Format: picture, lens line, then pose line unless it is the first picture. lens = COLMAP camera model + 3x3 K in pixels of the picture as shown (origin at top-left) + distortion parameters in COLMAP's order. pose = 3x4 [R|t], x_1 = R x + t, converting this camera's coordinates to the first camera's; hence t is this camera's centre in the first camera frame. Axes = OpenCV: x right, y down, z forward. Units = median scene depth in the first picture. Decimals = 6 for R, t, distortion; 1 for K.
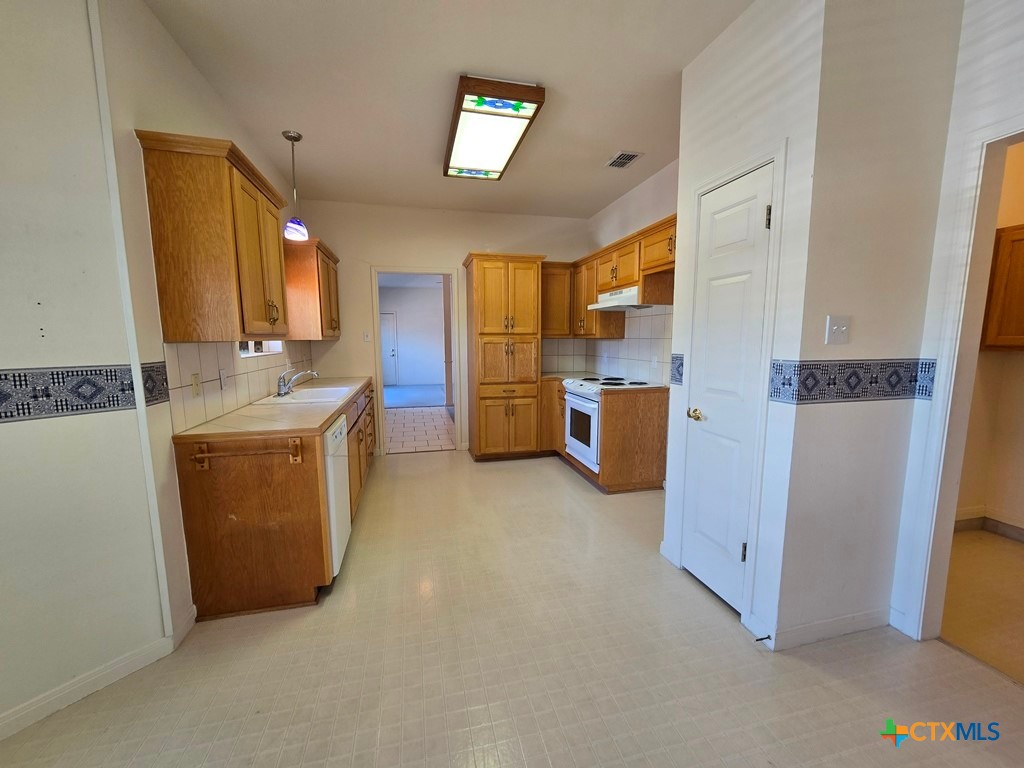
lens RADIAL K [[418.6, 0, 516.2], [0, 418.6, 393.5], [0, 0, 1]] dist [-0.001679, -0.000269]
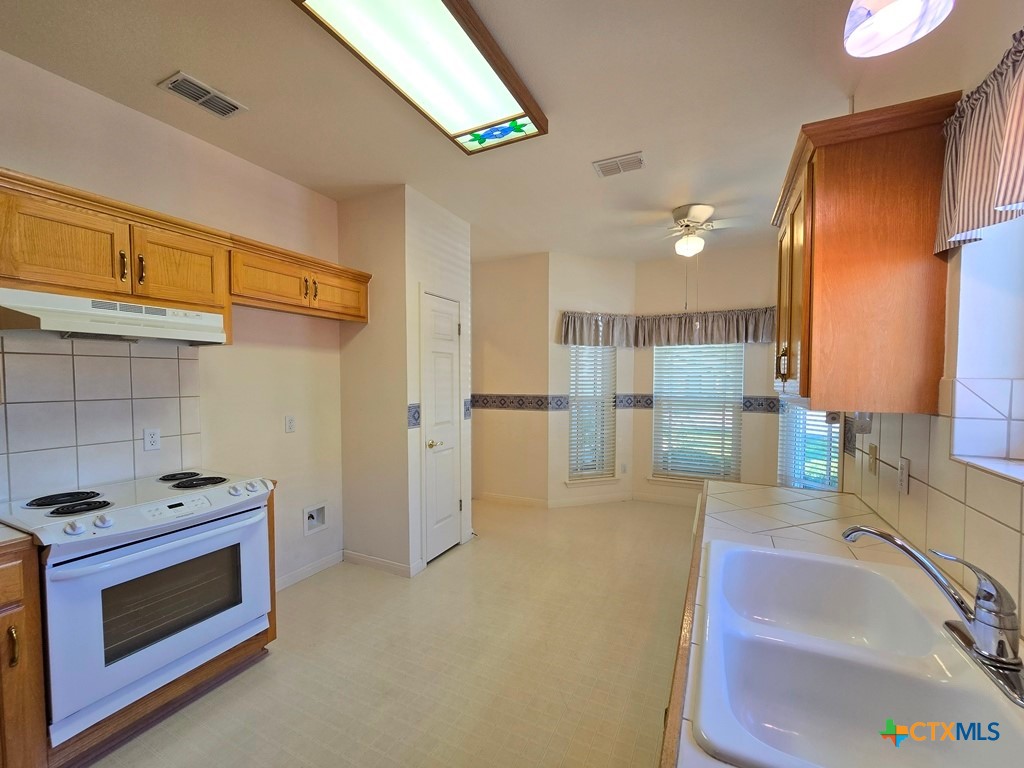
lens RADIAL K [[418.6, 0, 516.2], [0, 418.6, 393.5], [0, 0, 1]] dist [-0.001679, -0.000269]
pose [[-0.772109, -0.017631, 0.635245, -0.676326], [0.089083, 0.986742, 0.135662, -0.279320], [-0.629215, 0.161335, -0.760302, 1.826044]]
